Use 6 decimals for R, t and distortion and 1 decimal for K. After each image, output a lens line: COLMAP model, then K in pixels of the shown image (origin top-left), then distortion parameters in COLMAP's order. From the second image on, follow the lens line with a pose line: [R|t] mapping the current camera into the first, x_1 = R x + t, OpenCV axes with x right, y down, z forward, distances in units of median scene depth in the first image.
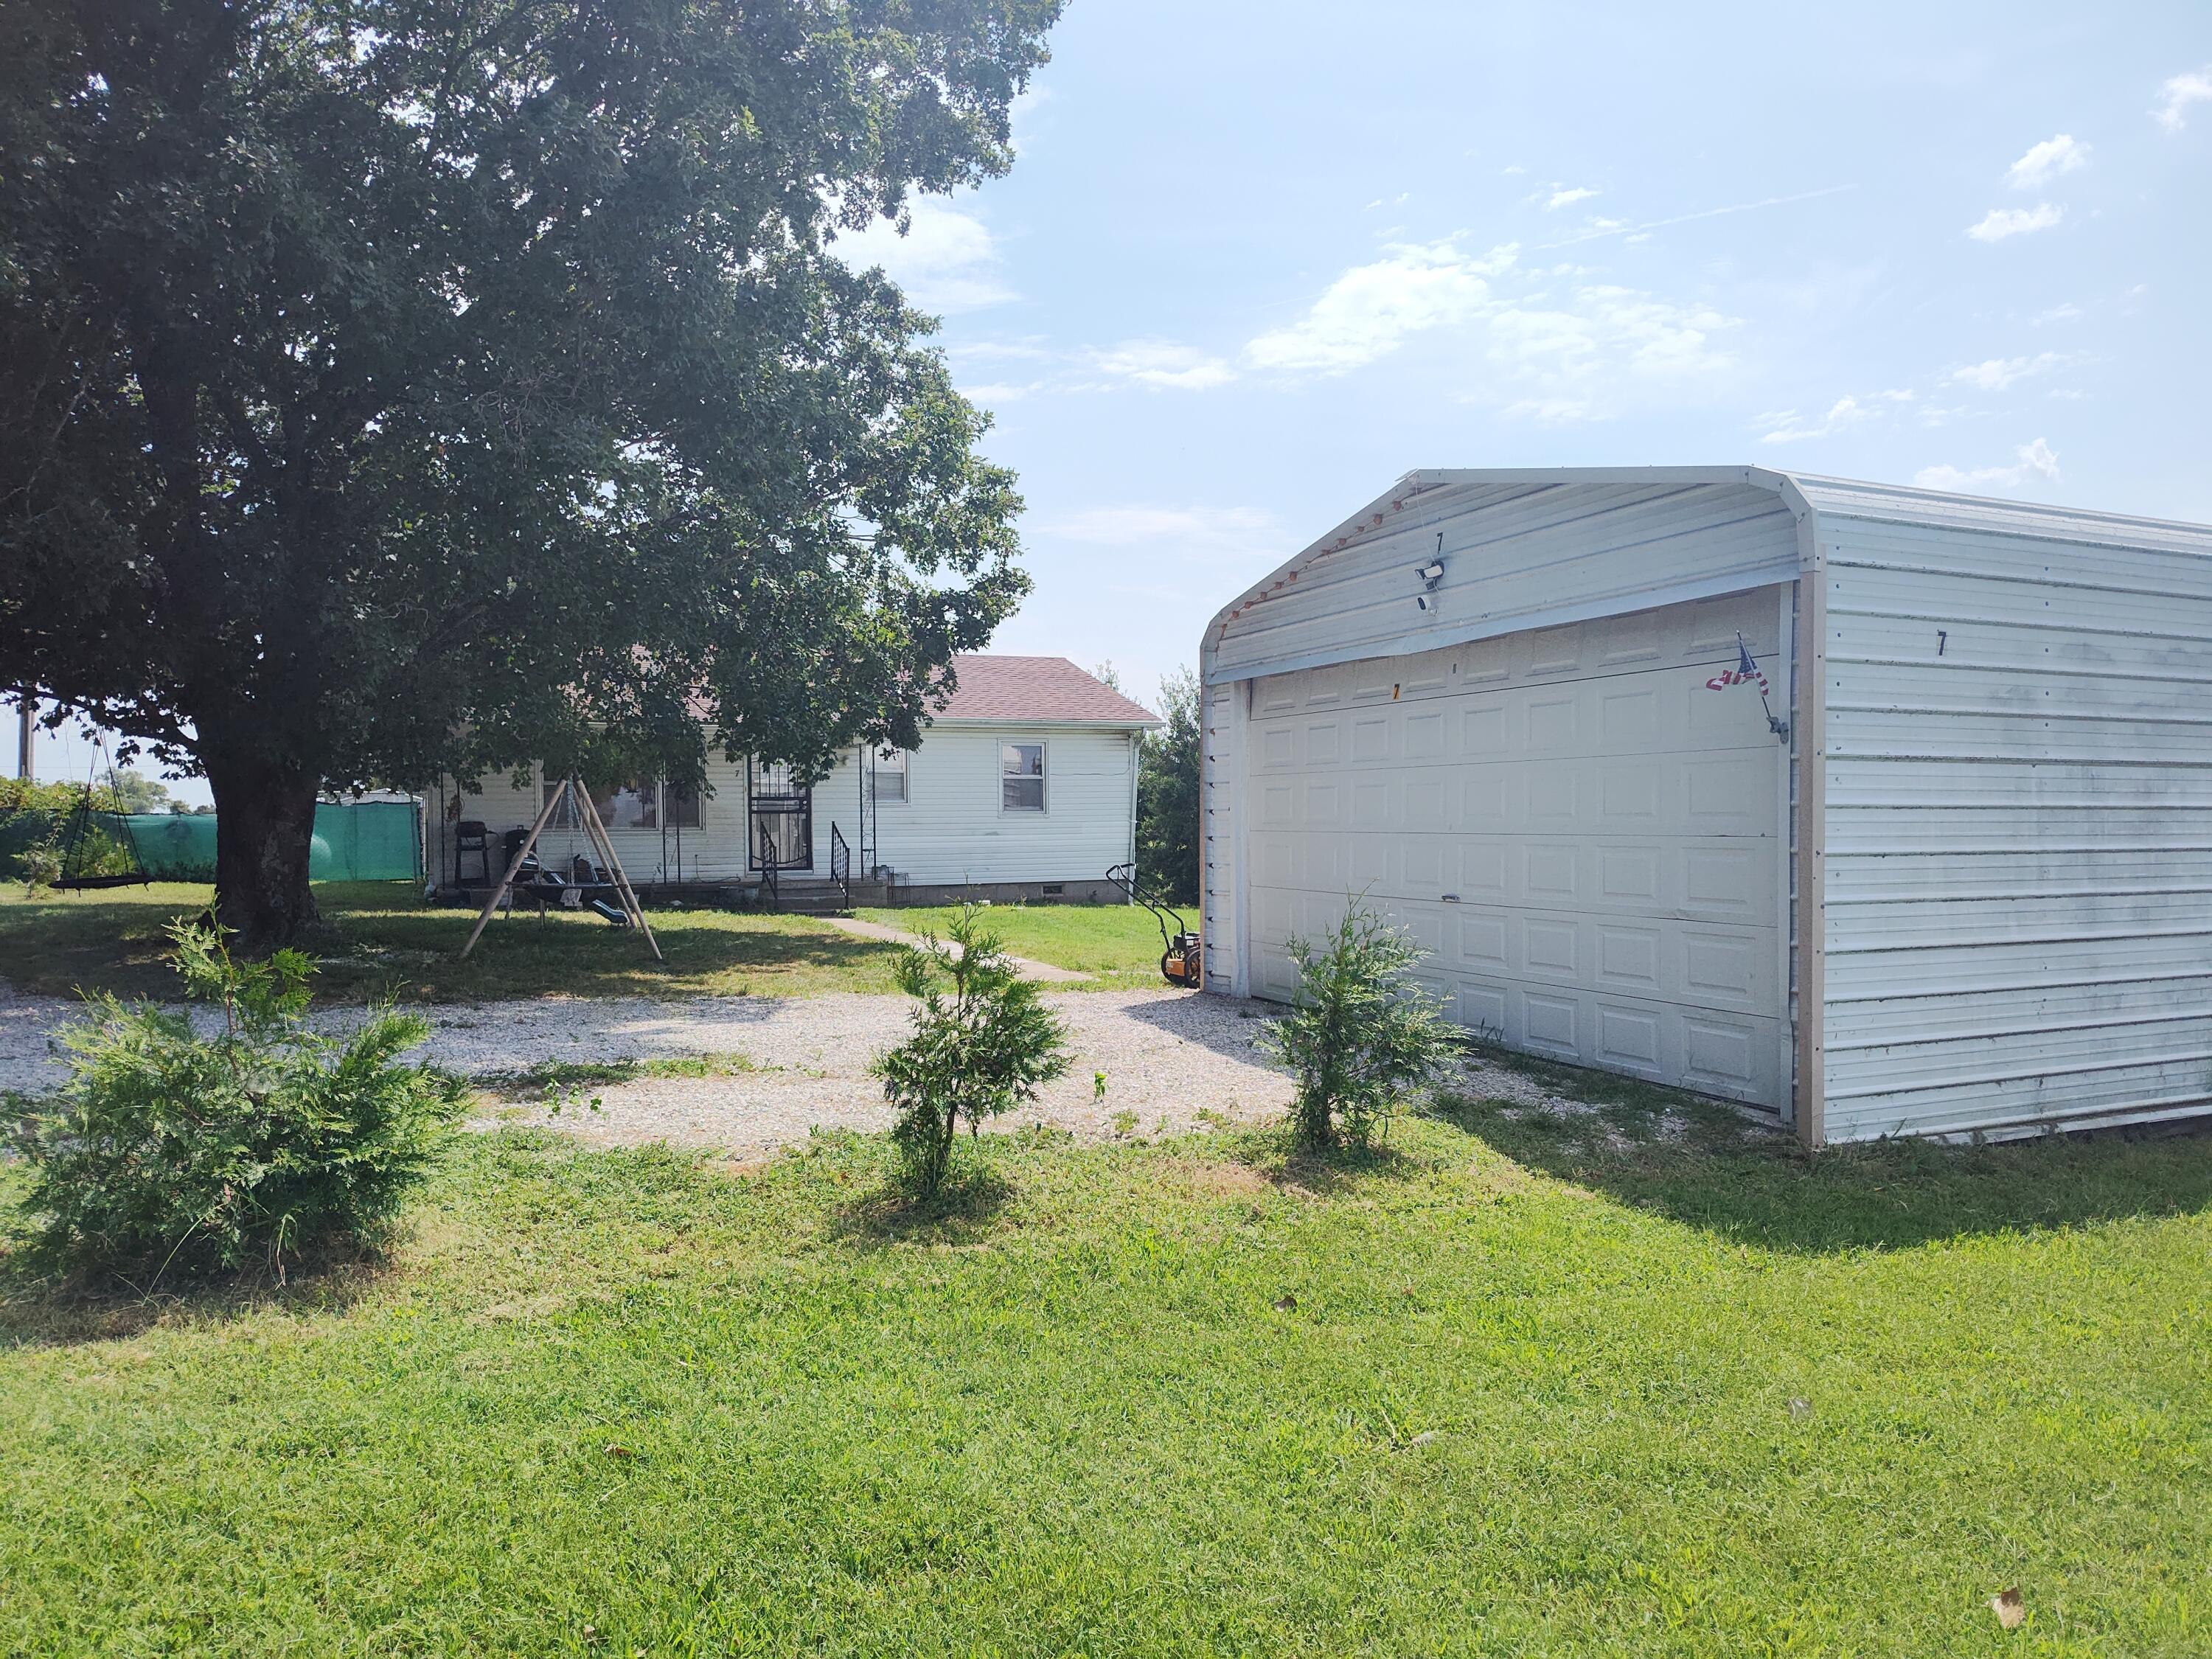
lens RADIAL K [[1469.4, 0, 1108.8], [0, 1469.4, 821.9], [0, 0, 1]] dist [0.048460, -0.055187]
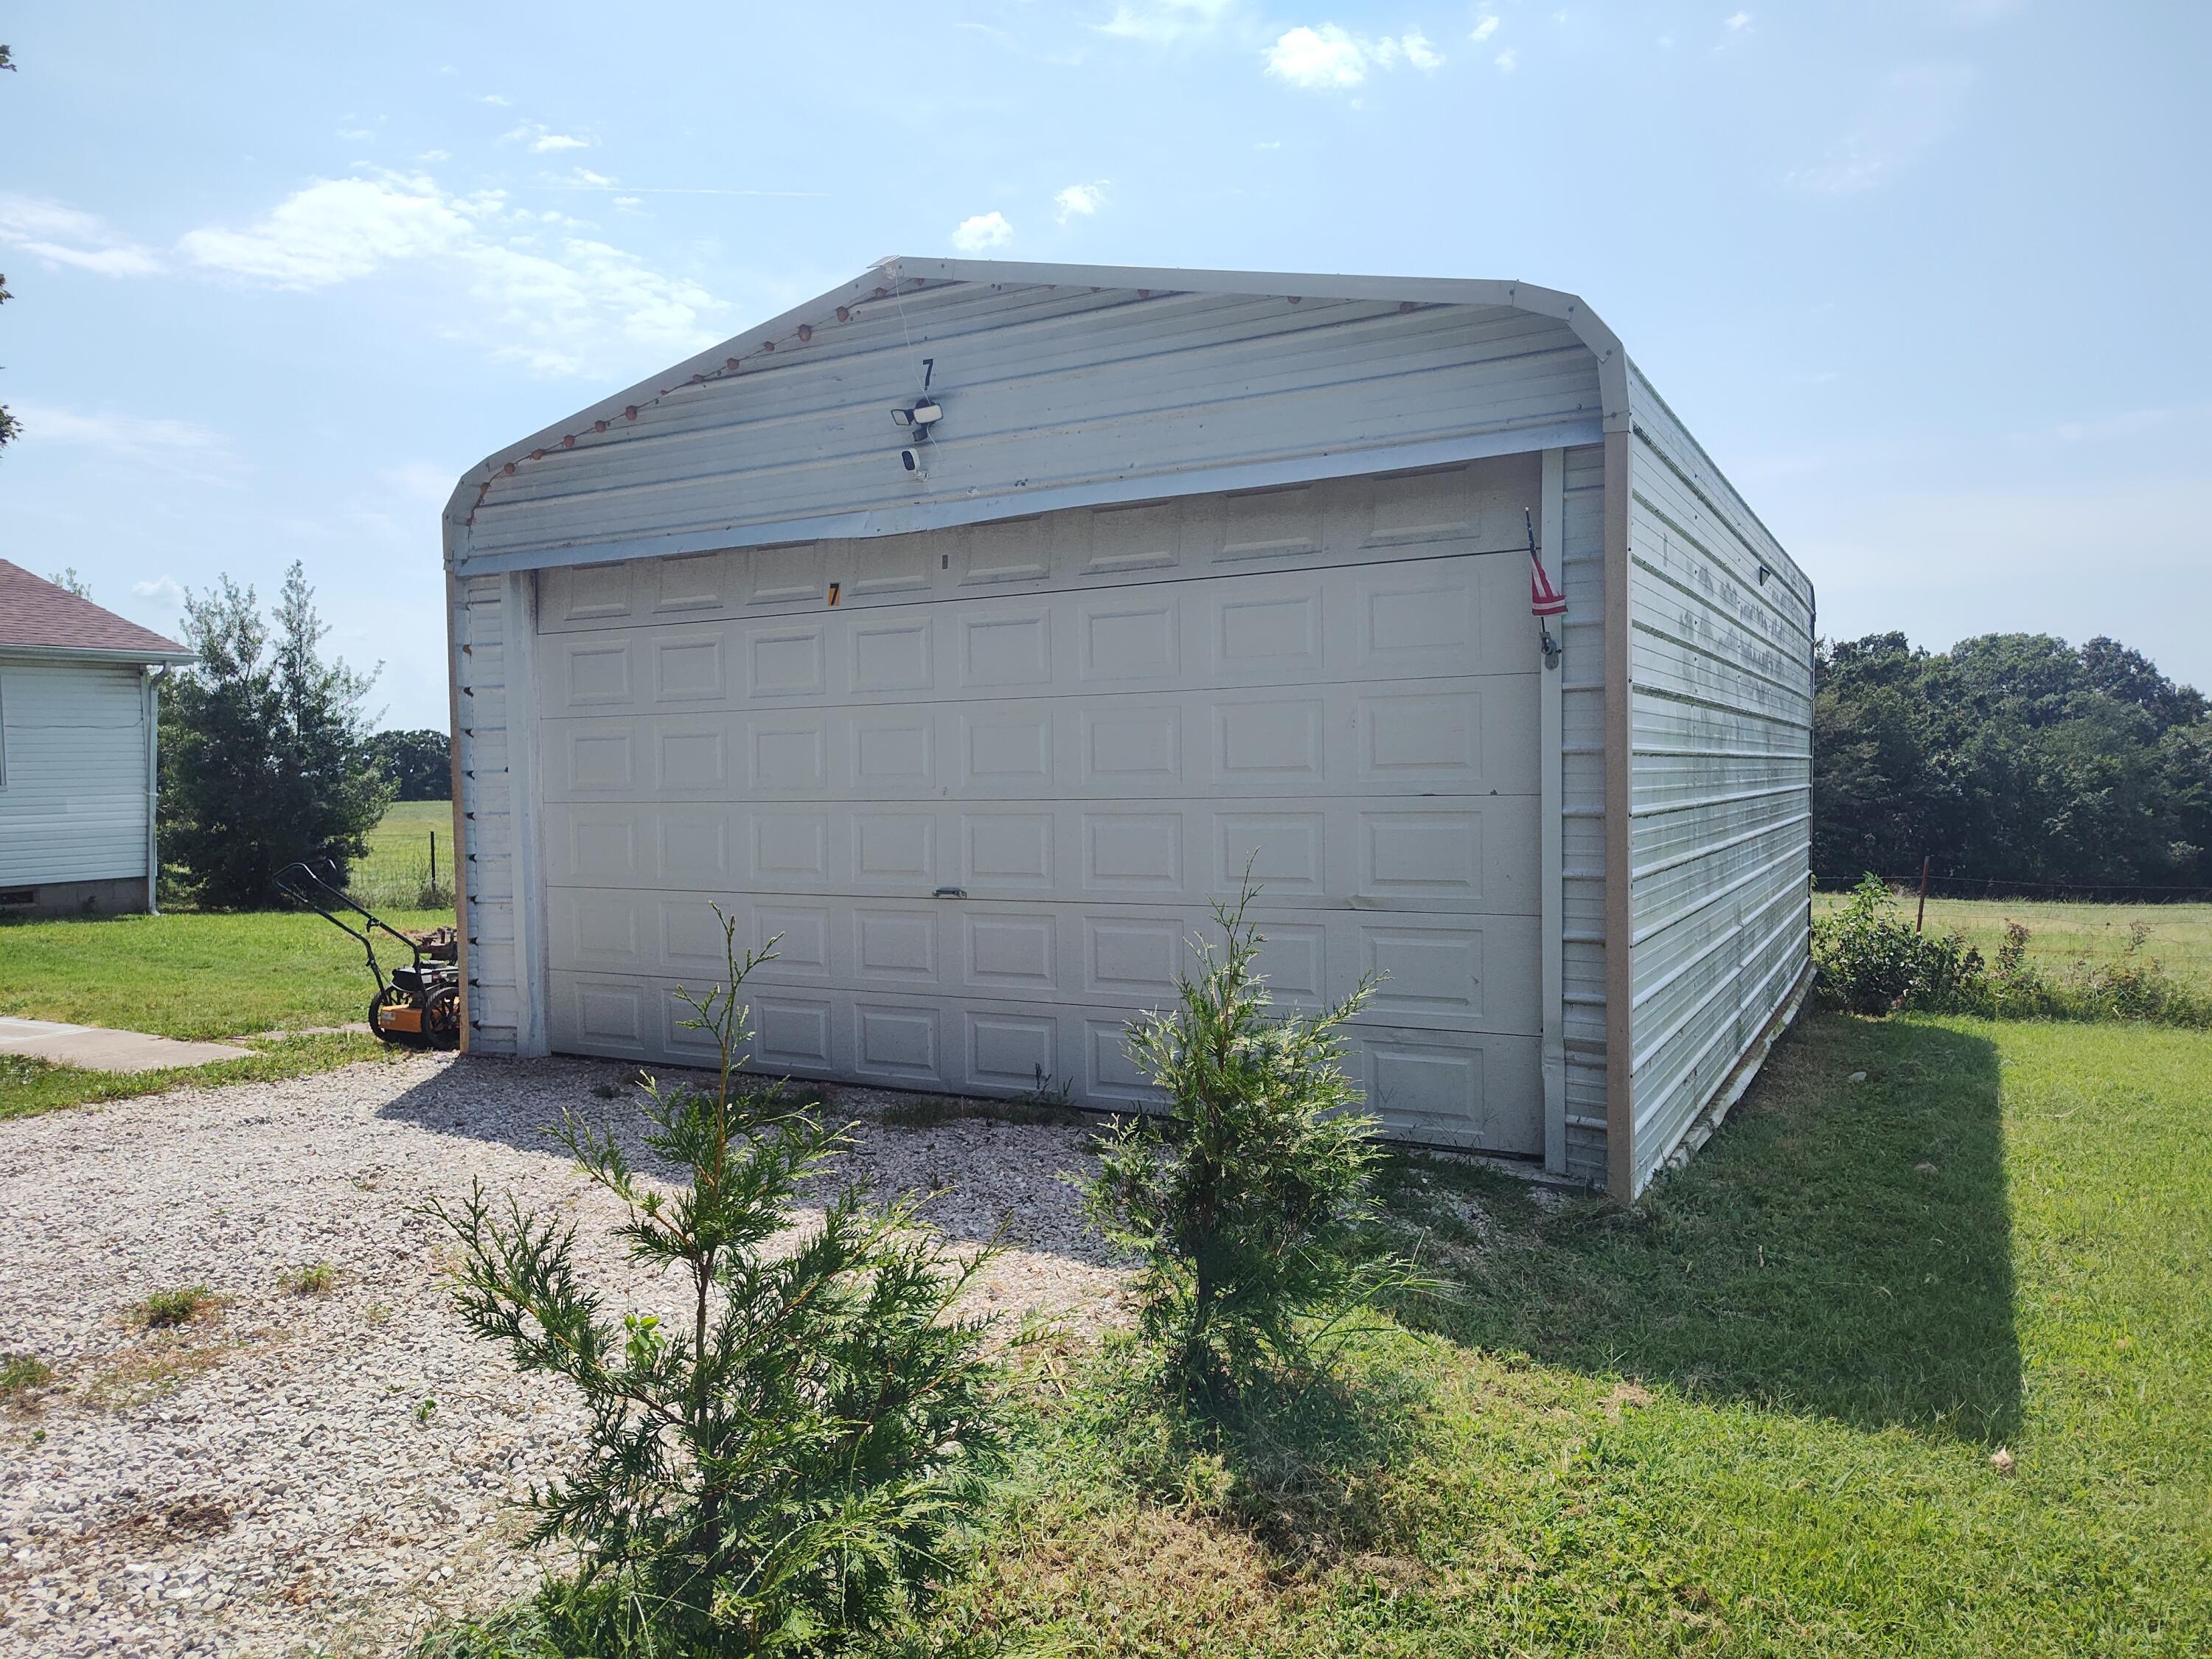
lens RADIAL K [[1469.4, 0, 1108.8], [0, 1469.4, 821.9], [0, 0, 1]] dist [0.048460, -0.055187]
pose [[0.798066, -0.031414, 0.601751, -0.125081], [0.016383, 0.999402, 0.030446, -0.001741], [-0.602348, -0.014439, 0.798103, 0.399829]]
